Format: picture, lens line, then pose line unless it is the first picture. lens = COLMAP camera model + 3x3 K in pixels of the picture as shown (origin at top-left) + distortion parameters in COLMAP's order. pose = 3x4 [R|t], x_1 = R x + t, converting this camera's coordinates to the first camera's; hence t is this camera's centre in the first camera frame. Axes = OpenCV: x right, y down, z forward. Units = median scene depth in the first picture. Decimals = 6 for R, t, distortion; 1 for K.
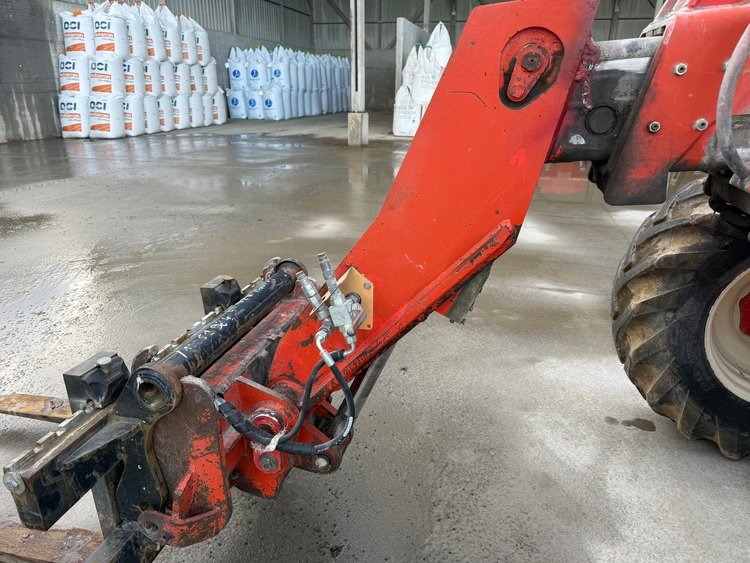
lens RADIAL K [[529.1, 0, 378.2], [0, 529.1, 282.4], [0, 0, 1]] dist [0.058874, -0.071739]
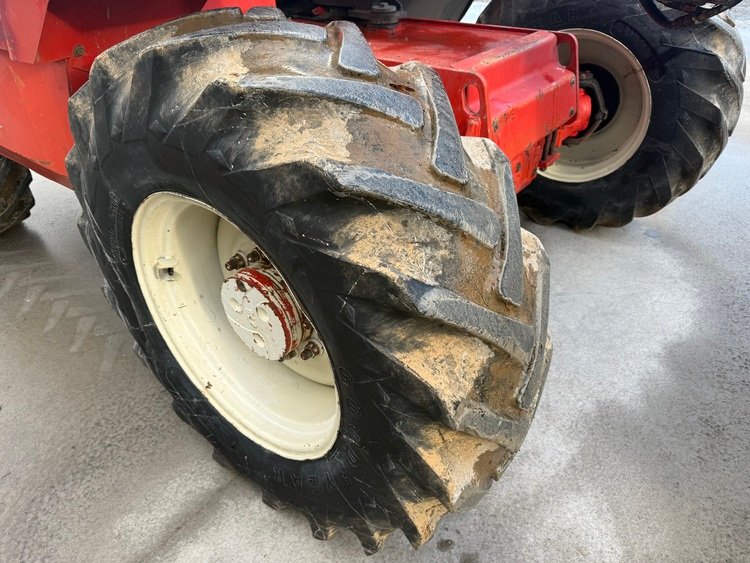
lens RADIAL K [[529.1, 0, 375.6], [0, 529.1, 280.7], [0, 0, 1]] dist [0.058874, -0.071739]
pose [[-0.906461, -0.217769, 0.361809, 0.071836], [0.174659, 0.586725, 0.790726, -0.068950], [-0.384478, 0.779956, -0.493808, 0.202390]]
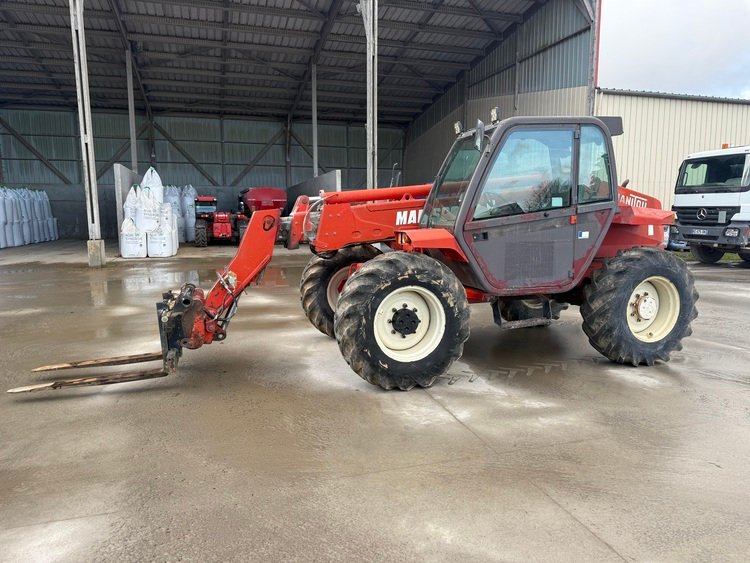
lens RADIAL K [[529.1, 0, 376.4], [0, 529.1, 281.0], [0, 0, 1]] dist [0.058874, -0.071739]
pose [[0.858156, -0.078785, 0.507308, -0.112153], [0.190338, 0.966557, -0.171868, 0.092326], [-0.476801, 0.244049, 0.844453, -0.280224]]
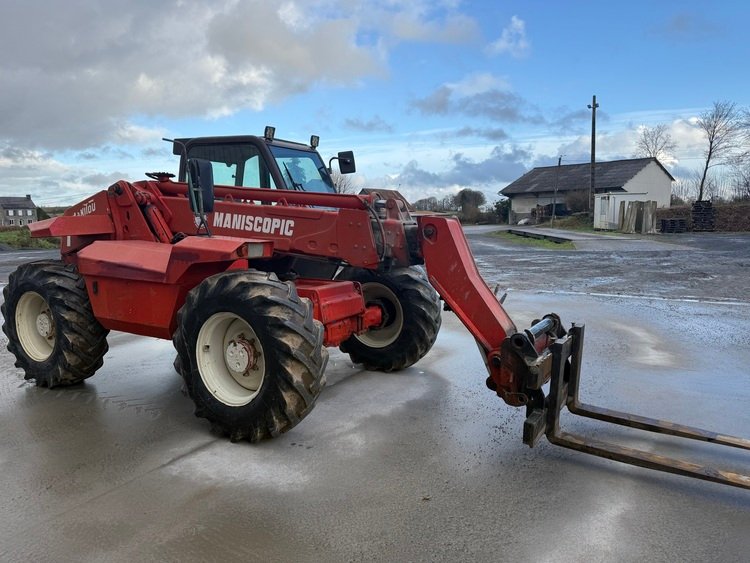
lens RADIAL K [[529.1, 0, 376.3], [0, 529.1, 276.4], [0, 0, 1]] dist [0.058874, -0.071739]
pose [[-0.952789, -0.031986, 0.301943, -0.035363], [0.108640, 0.892689, 0.437383, -0.153117], [-0.283531, 0.449537, -0.847070, 0.375316]]
